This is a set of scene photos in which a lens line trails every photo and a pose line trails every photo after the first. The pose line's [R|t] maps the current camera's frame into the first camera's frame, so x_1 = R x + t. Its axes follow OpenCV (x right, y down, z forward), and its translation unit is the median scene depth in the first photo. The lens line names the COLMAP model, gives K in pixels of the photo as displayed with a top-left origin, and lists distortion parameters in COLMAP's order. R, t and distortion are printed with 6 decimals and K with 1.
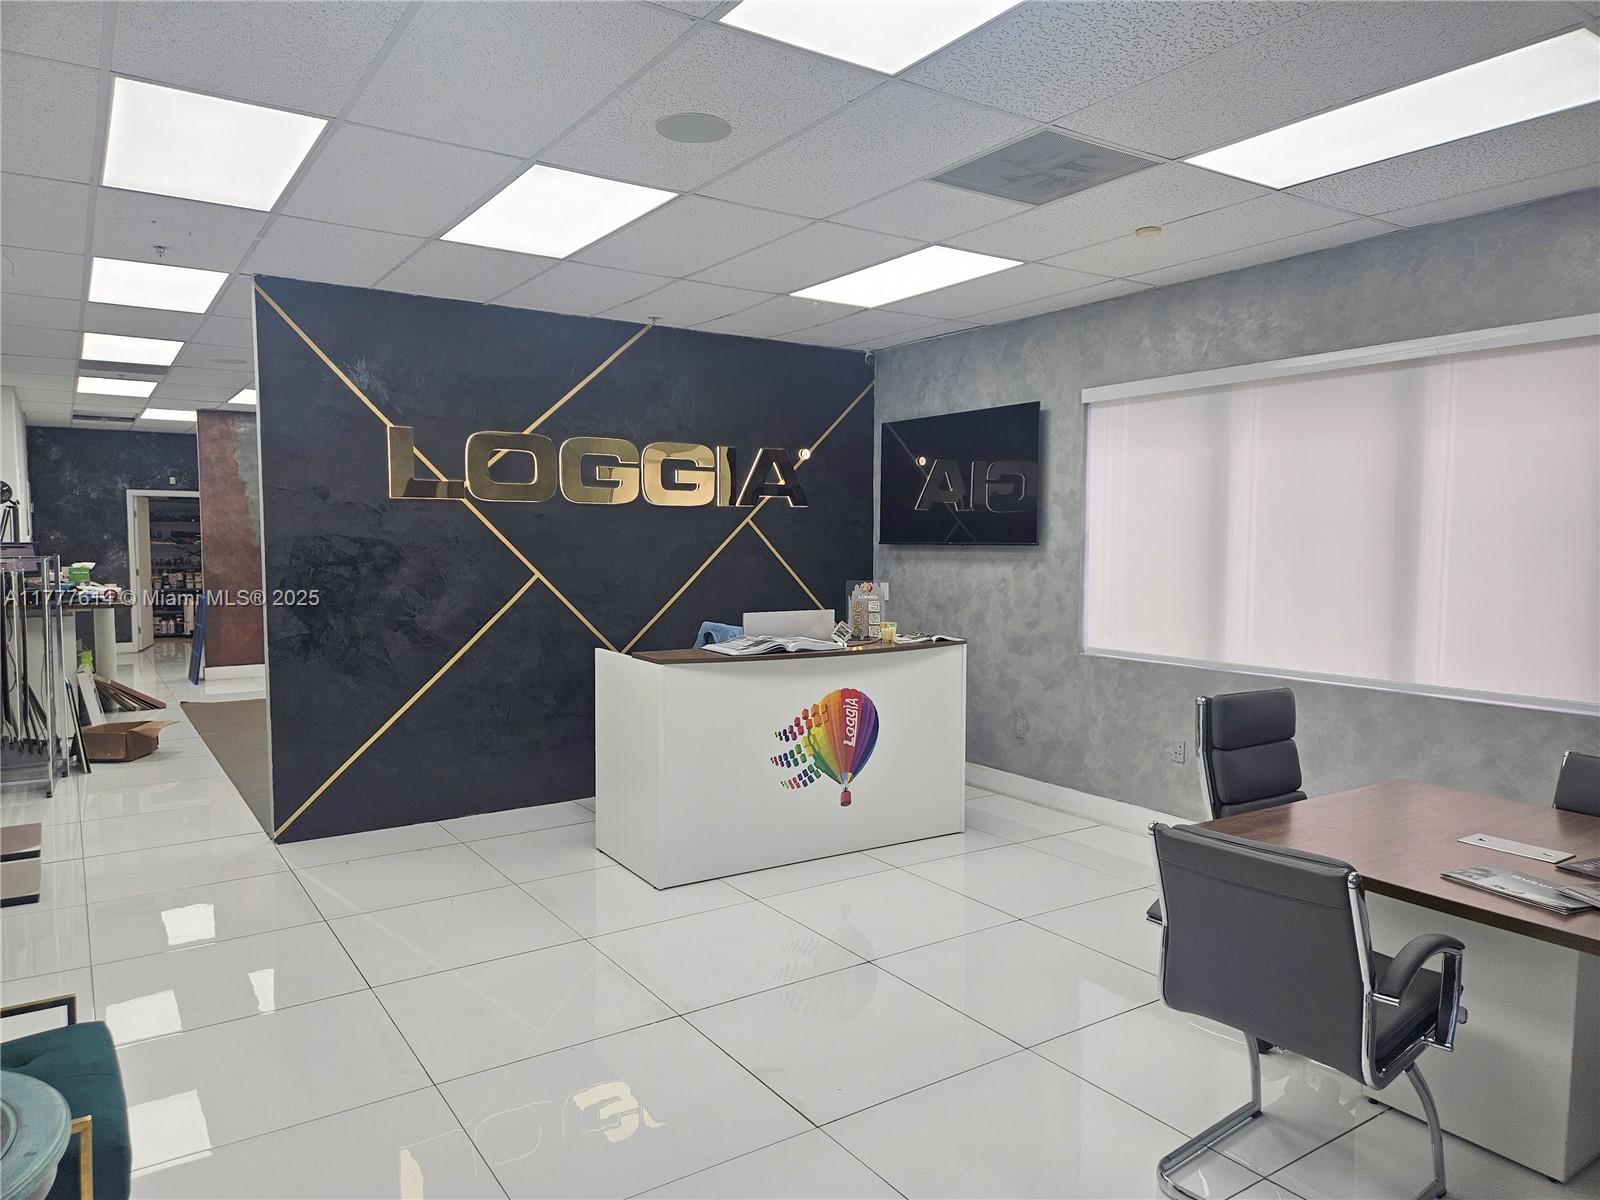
lens RADIAL K [[1111.2, 0, 906.5], [0, 1111.2, 601.0], [0, 0, 1]] dist [0.066166, -0.089456]
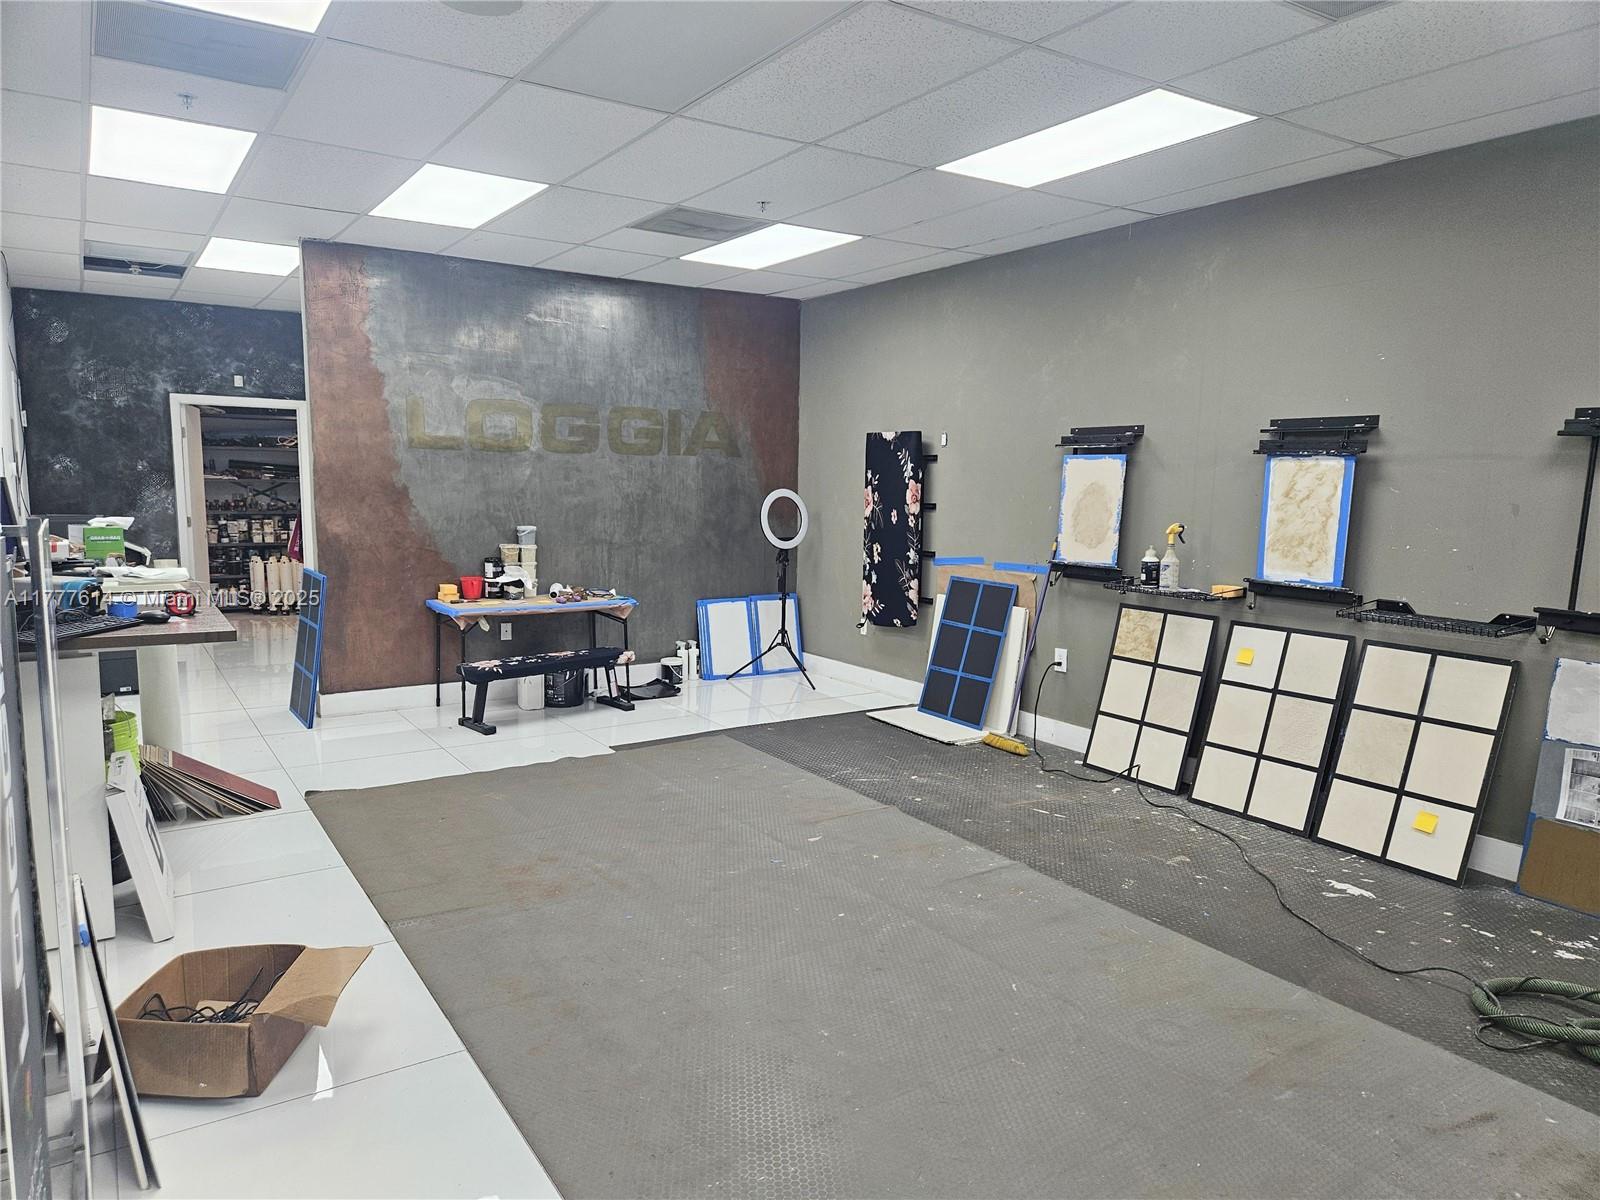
lens RADIAL K [[1074.7, 0, 788.3], [0, 1074.7, 598.8], [0, 0, 1]] dist [0.077581, -0.076760]
pose [[0.997191, 0.016636, -0.073032, -0.290323], [-0.012396, 0.998231, 0.058140, -0.022285], [0.073870, -0.057071, 0.995634, 0.391125]]
